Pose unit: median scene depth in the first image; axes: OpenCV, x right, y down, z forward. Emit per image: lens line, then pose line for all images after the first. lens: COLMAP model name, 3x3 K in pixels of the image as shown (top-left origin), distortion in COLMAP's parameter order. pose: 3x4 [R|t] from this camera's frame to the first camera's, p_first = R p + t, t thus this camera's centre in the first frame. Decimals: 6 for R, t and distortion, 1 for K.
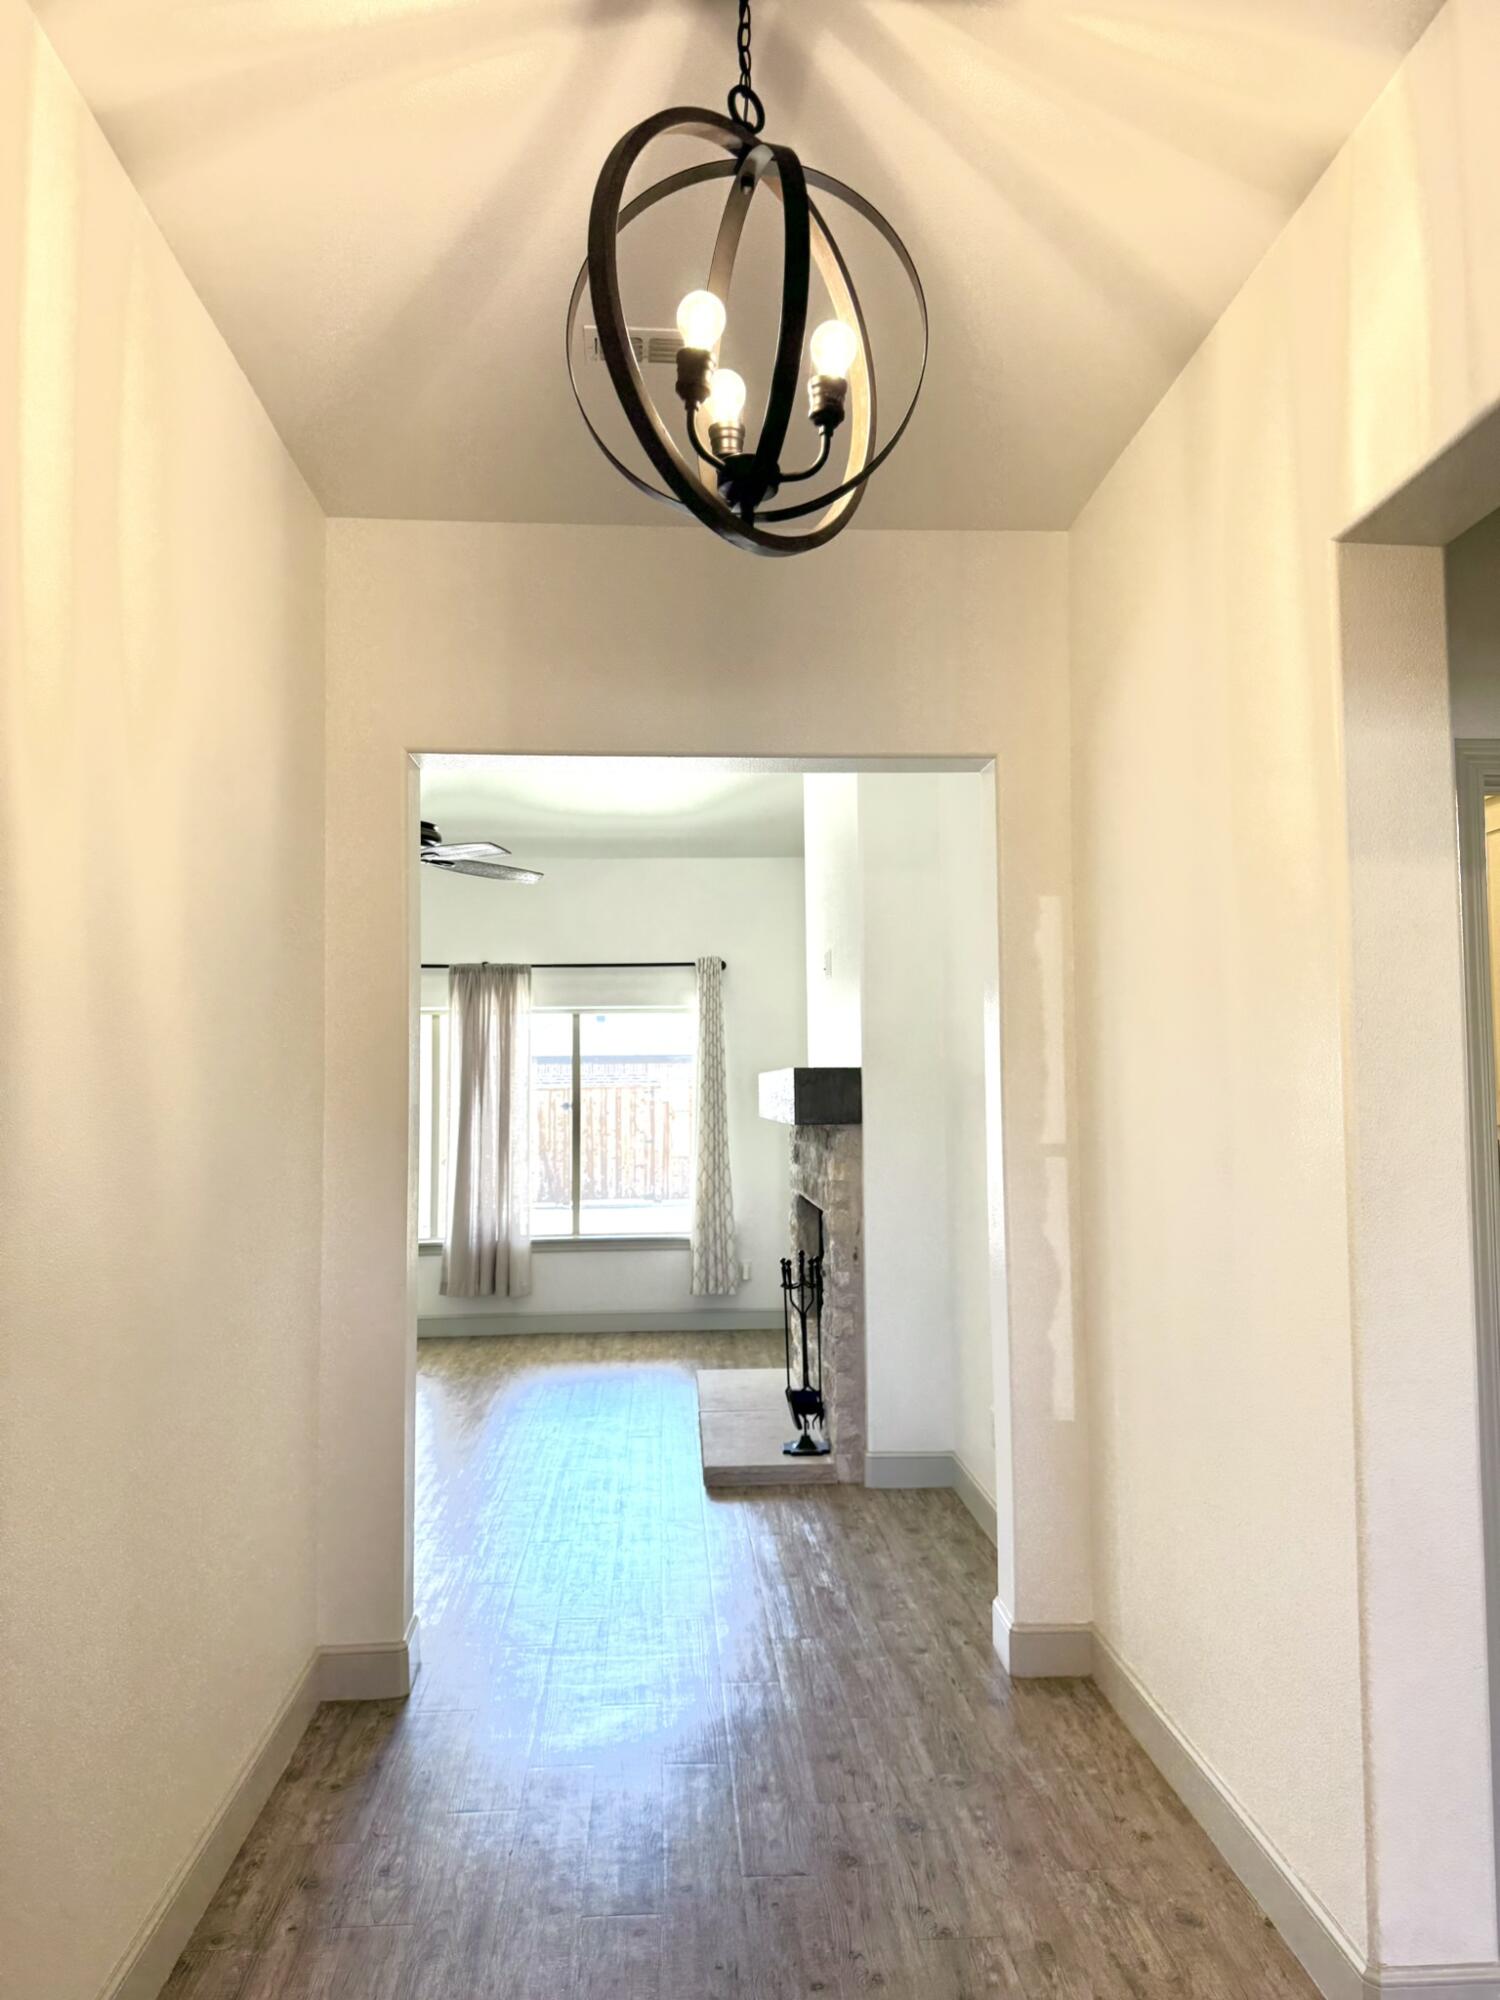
lens RADIAL K [[1400.7, 0, 752.8], [0, 1400.7, 999.4], [0, 0, 1]] dist [0.005232, 0.000553]
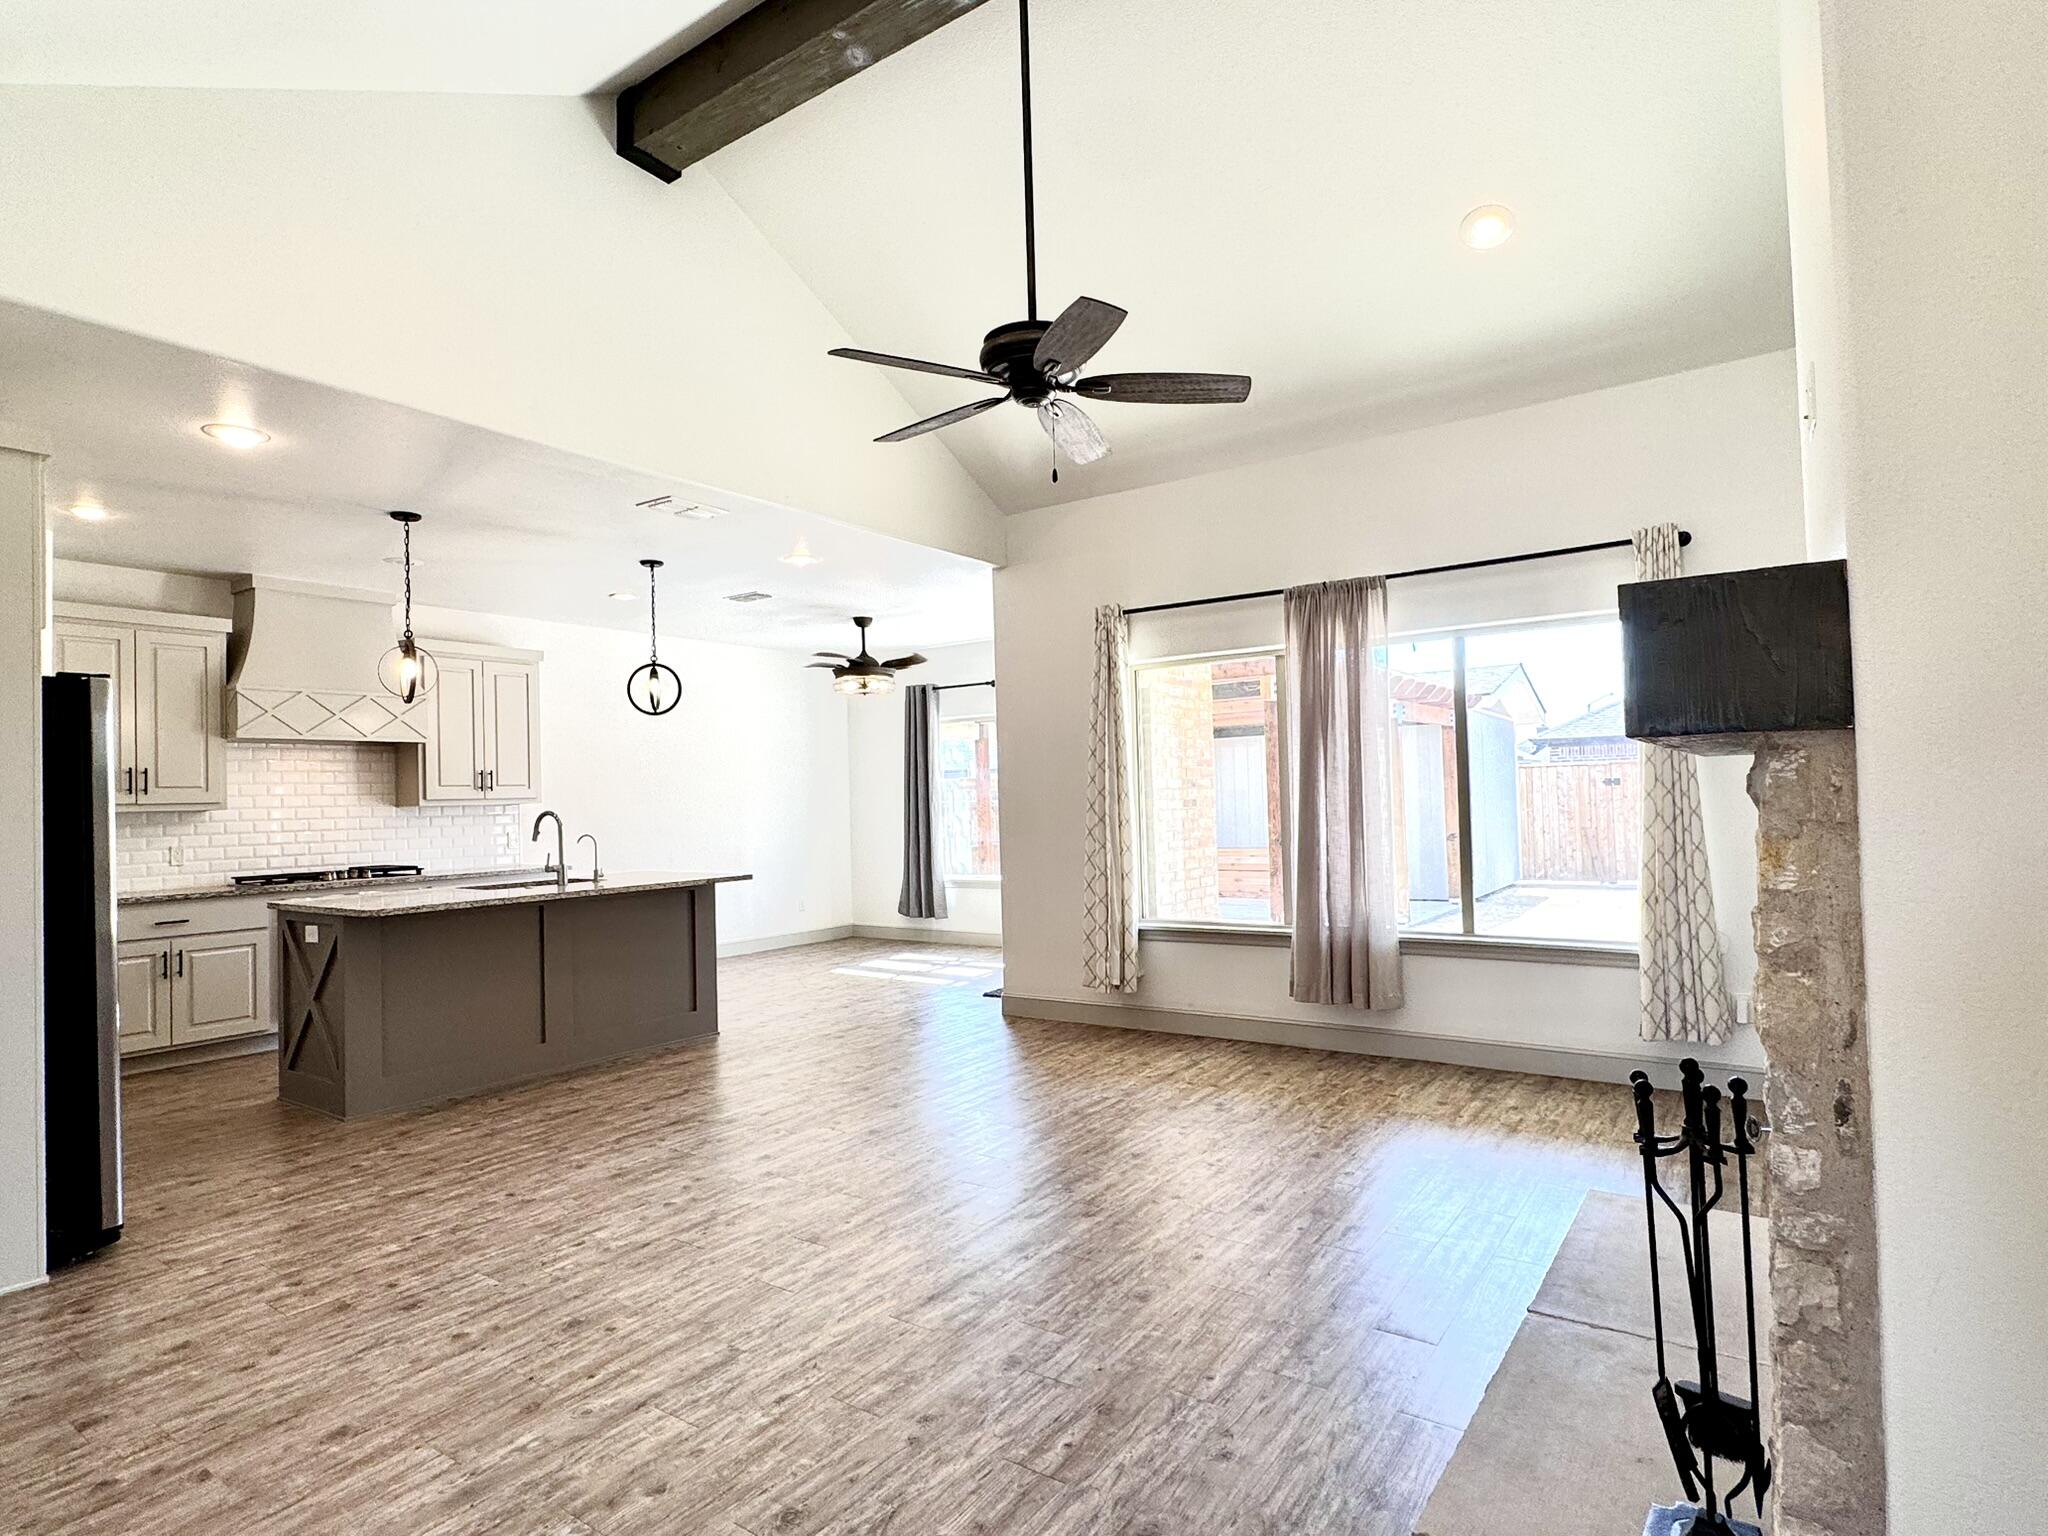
lens RADIAL K [[1071.1, 0, 1025.5], [0, 1071.1, 770.3], [0, 0, 1]] dist [-0.002008, -0.000654]
pose [[0.774641, -0.022916, -0.631986, 0.054281], [0.055996, 0.997904, 0.032451, 0.050487], [0.629917, -0.060526, 0.774300, 0.426177]]
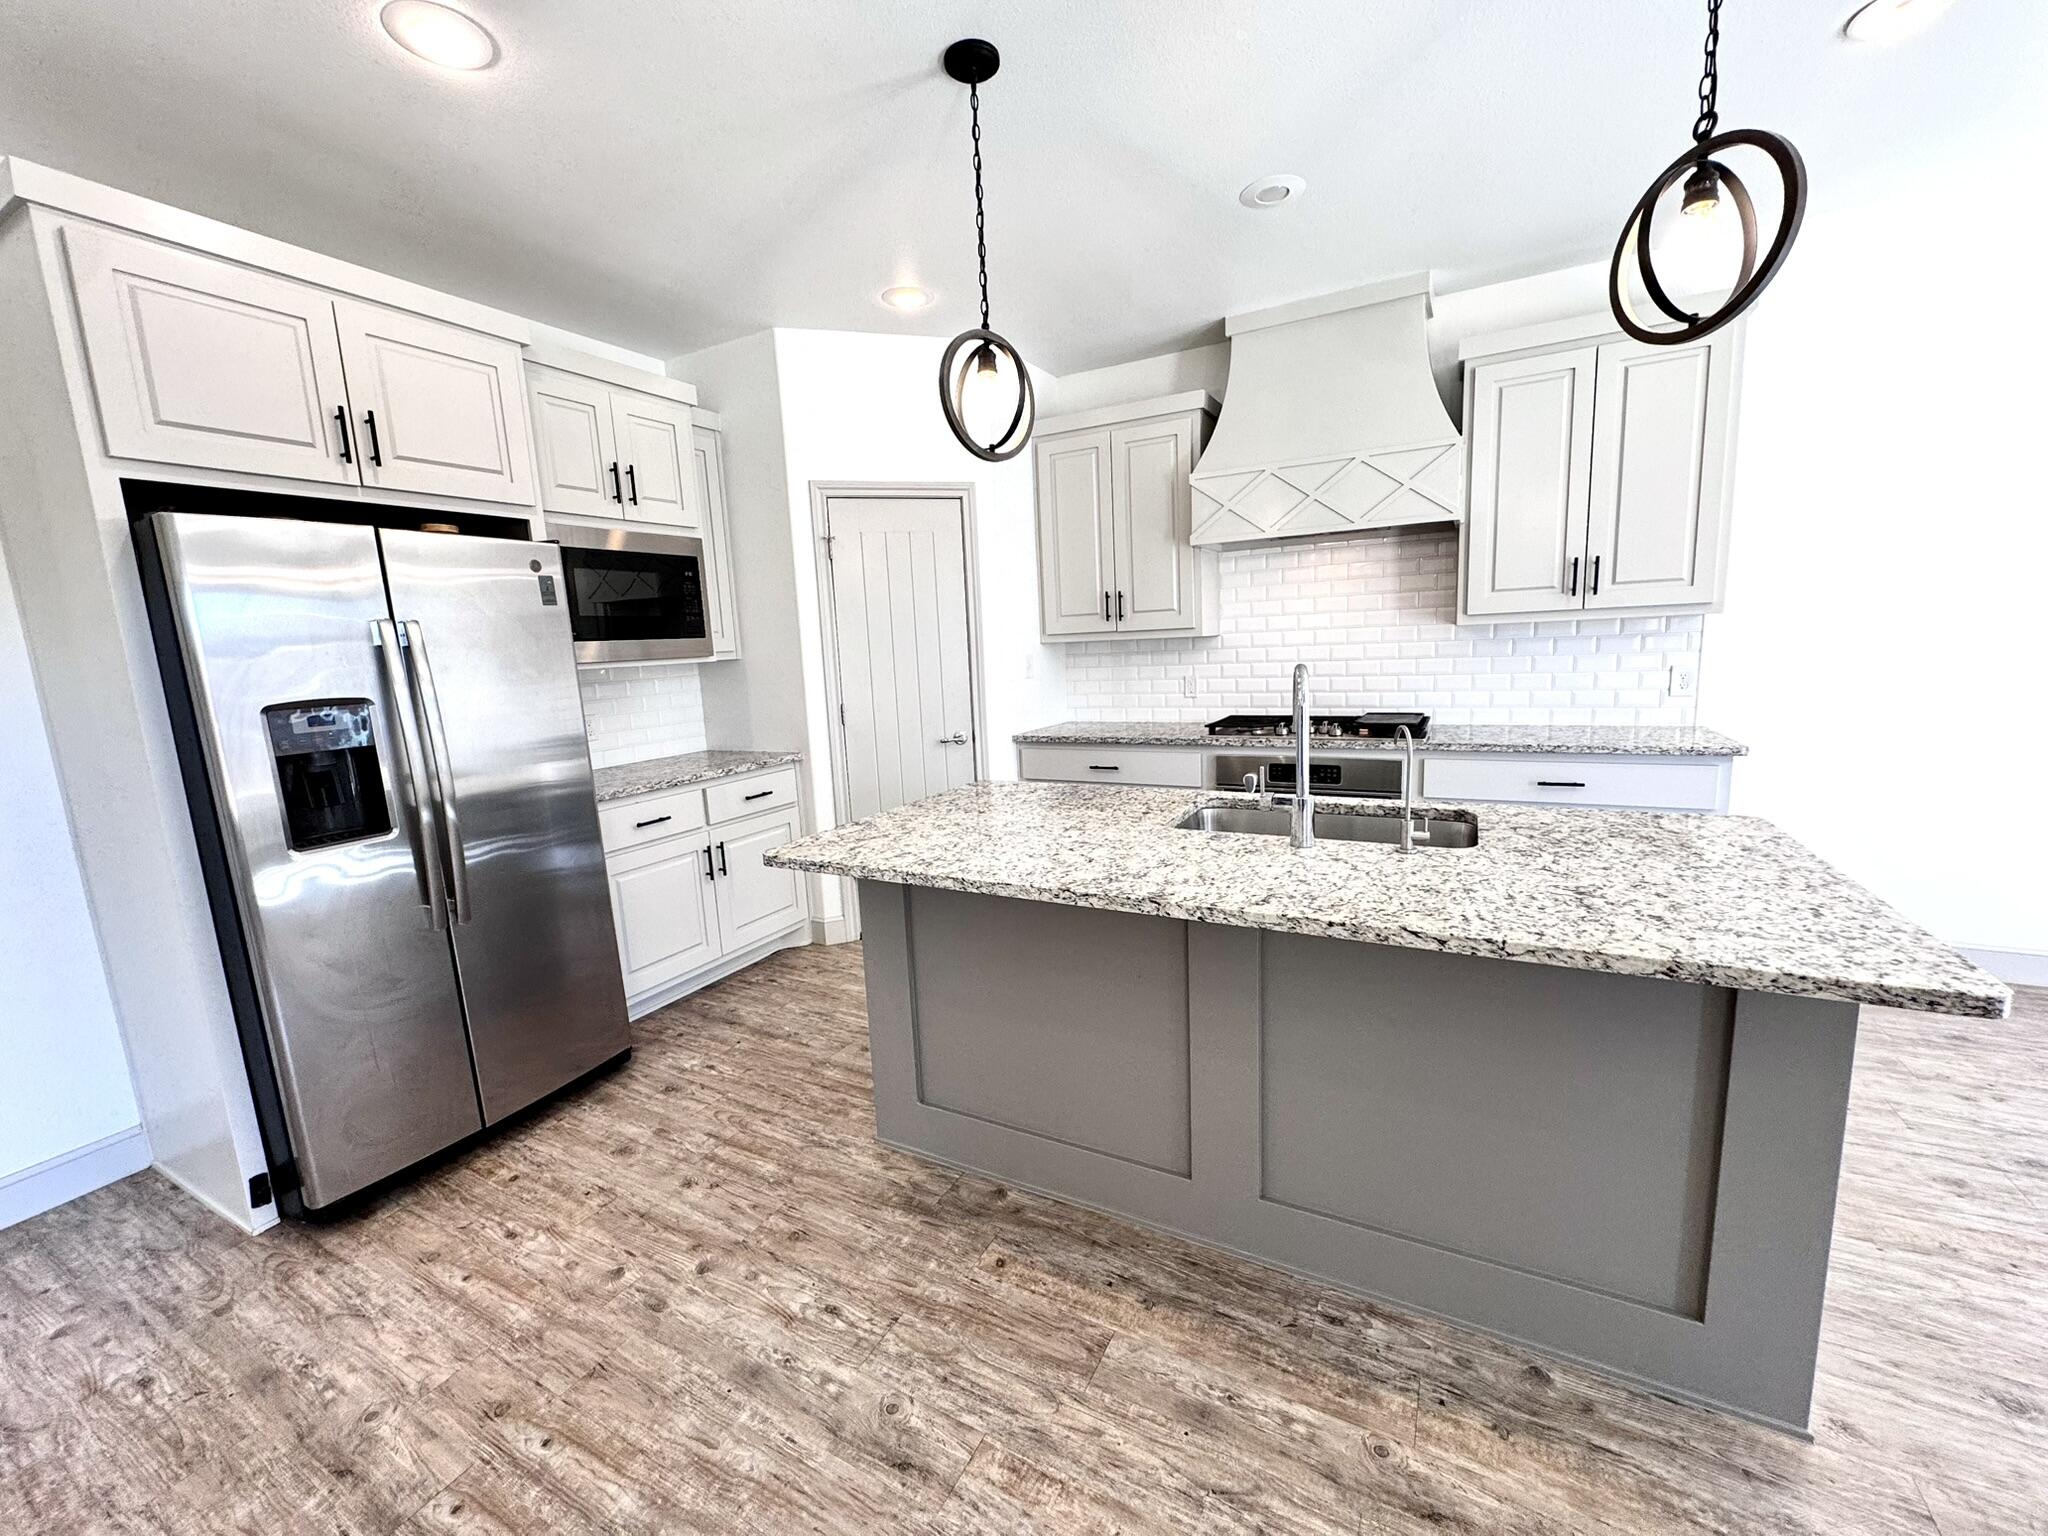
lens RADIAL K [[820.7, 0, 1029.3], [0, 820.7, 765.9], [0, 0, 1]] dist [-0.005188, 0.001403]
pose [[-0.542584, 0.167259, -0.823181, 0.012137], [0.107285, 0.985749, 0.129575, 0.052575], [0.833122, -0.018010, -0.552796, 0.463752]]
